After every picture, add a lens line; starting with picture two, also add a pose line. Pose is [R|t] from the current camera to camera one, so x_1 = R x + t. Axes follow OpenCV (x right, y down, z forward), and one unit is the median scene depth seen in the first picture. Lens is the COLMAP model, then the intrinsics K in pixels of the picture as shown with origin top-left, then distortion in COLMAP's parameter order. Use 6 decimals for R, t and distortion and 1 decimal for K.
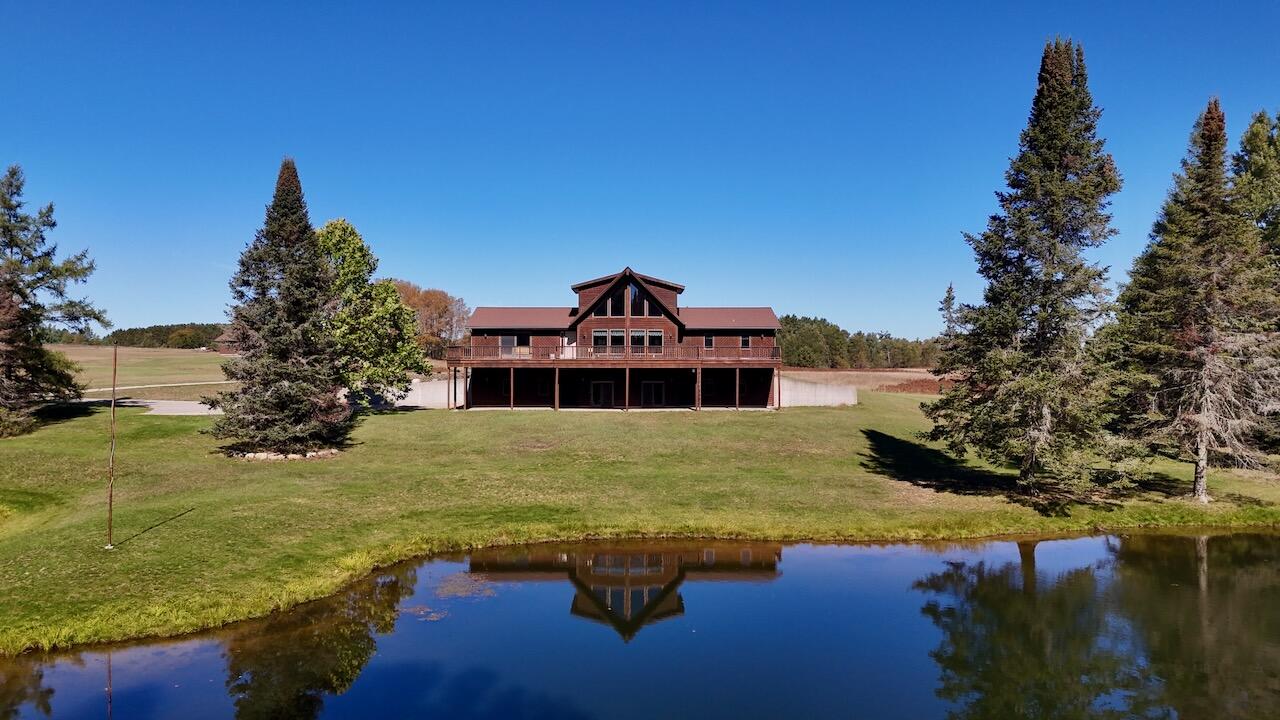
lens RADIAL K [[941.1, 0, 640.0], [0, 941.1, 360.0], [0, 0, 1]] dist [0.093199, -0.100965]
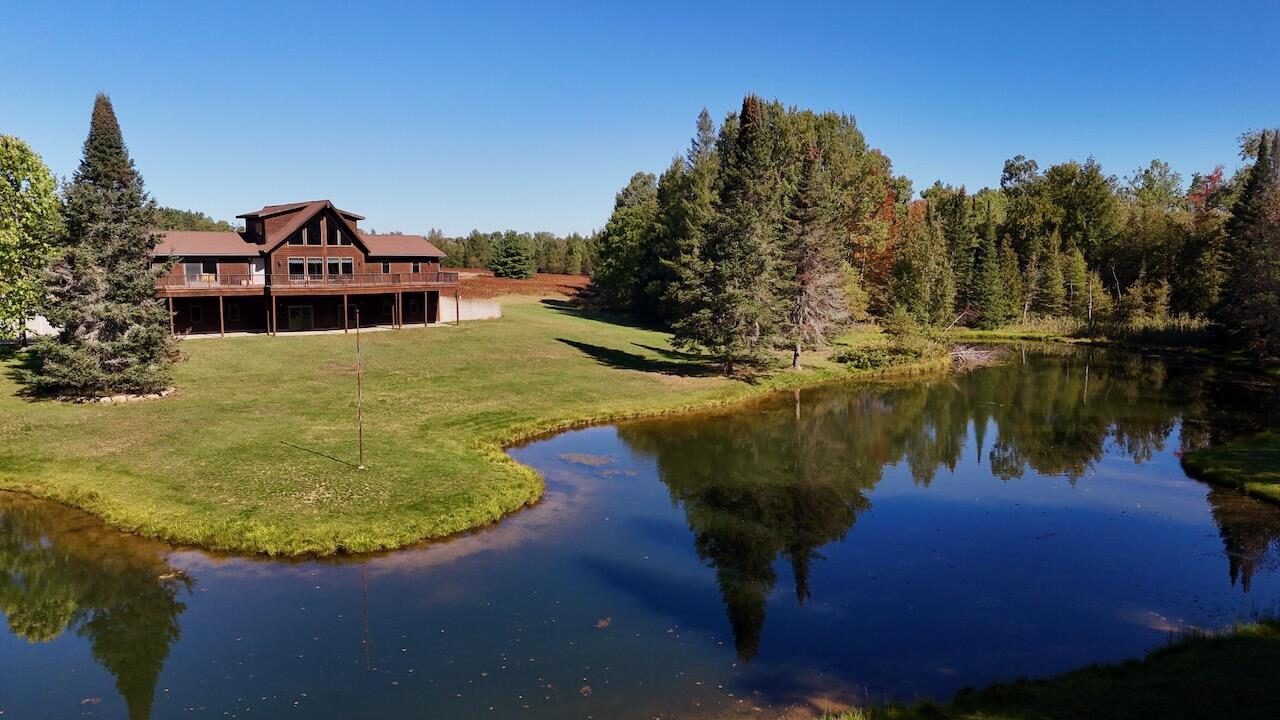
lens RADIAL K [[941.1, 0, 640.0], [0, 941.1, 360.0], [0, 0, 1]] dist [0.093199, -0.100965]
pose [[0.782273, -0.070301, 0.618957, -0.412341], [0.000036, 0.993617, 0.112808, -0.038428], [-0.622936, -0.088225, 0.777282, -0.090200]]
